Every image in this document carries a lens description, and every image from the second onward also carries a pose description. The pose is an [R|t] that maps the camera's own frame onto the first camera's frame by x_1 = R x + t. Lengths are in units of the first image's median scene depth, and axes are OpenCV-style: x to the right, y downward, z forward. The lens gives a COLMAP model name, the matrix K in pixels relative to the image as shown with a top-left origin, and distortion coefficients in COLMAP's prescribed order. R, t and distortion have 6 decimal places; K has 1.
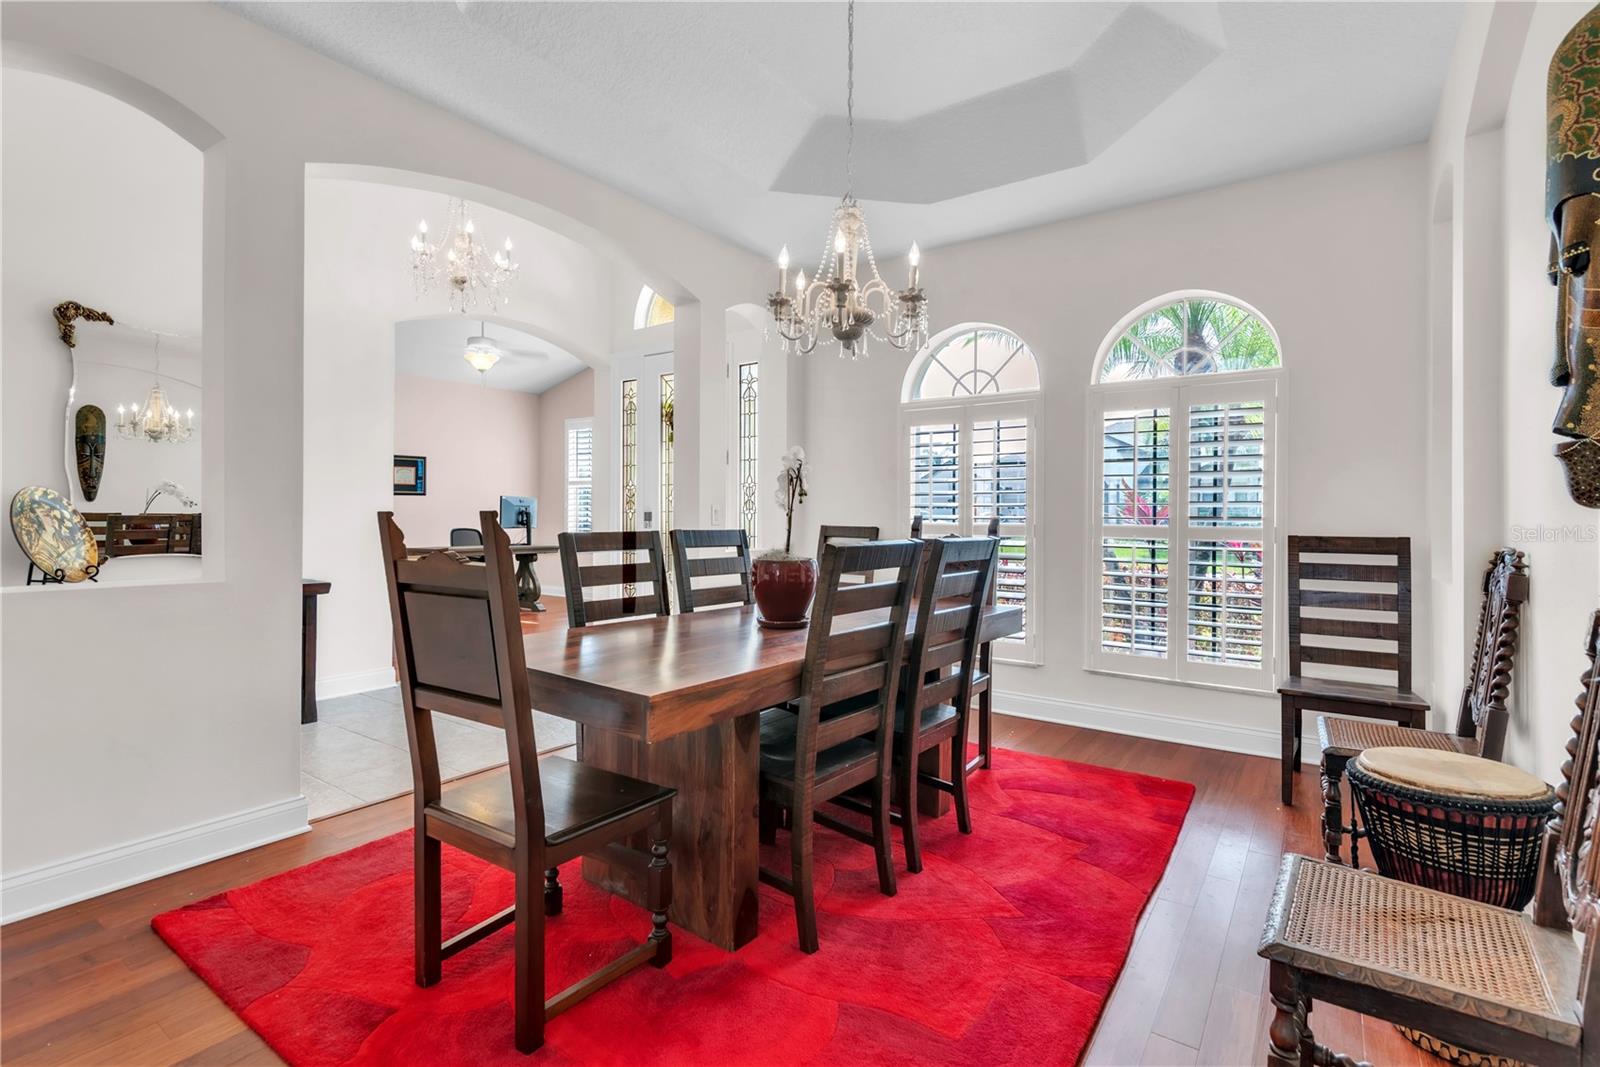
lens RADIAL K [[748.9, 0, 794.7], [0, 748.9, 511.2], [0, 0, 1]] dist [0.010618, -0.002379]
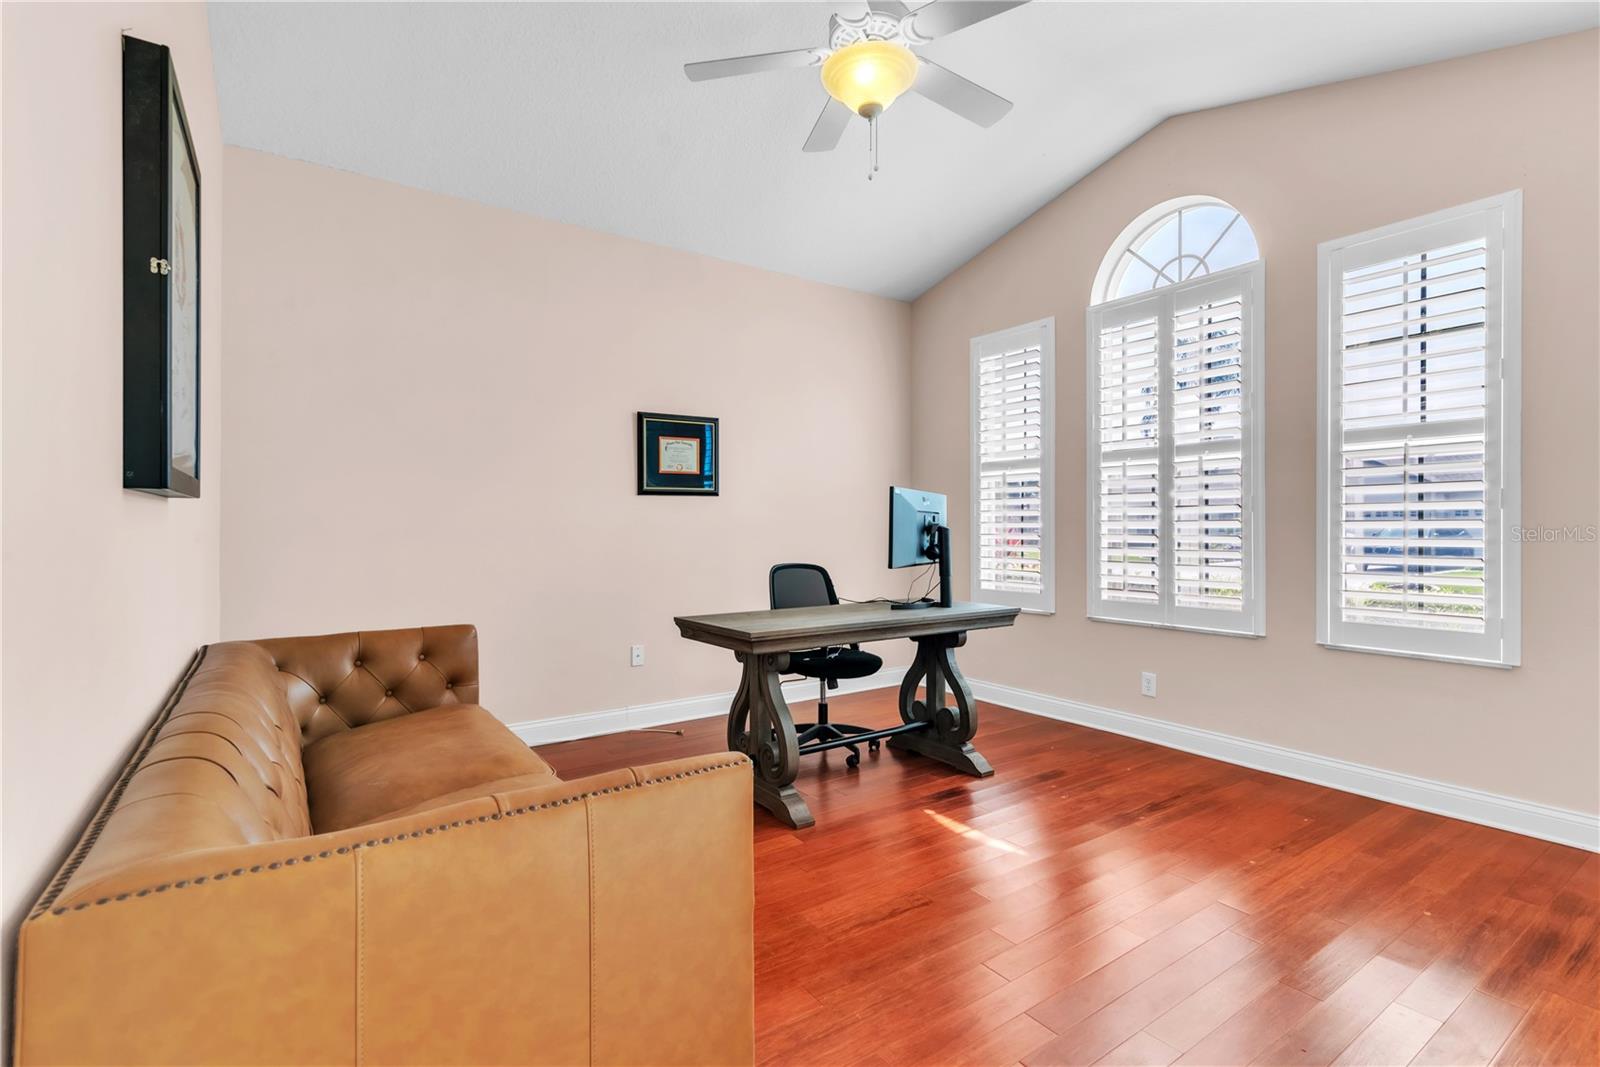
lens RADIAL K [[748.9, 0, 797.3], [0, 748.9, 530.2], [0, 0, 1]] dist [0.010618, -0.002379]
pose [[0.940474, -0.005805, -0.339816, -0.289577], [0.007453, 0.999966, 0.003545, 0.001277], [0.339784, -0.005867, 0.940485, 0.582149]]
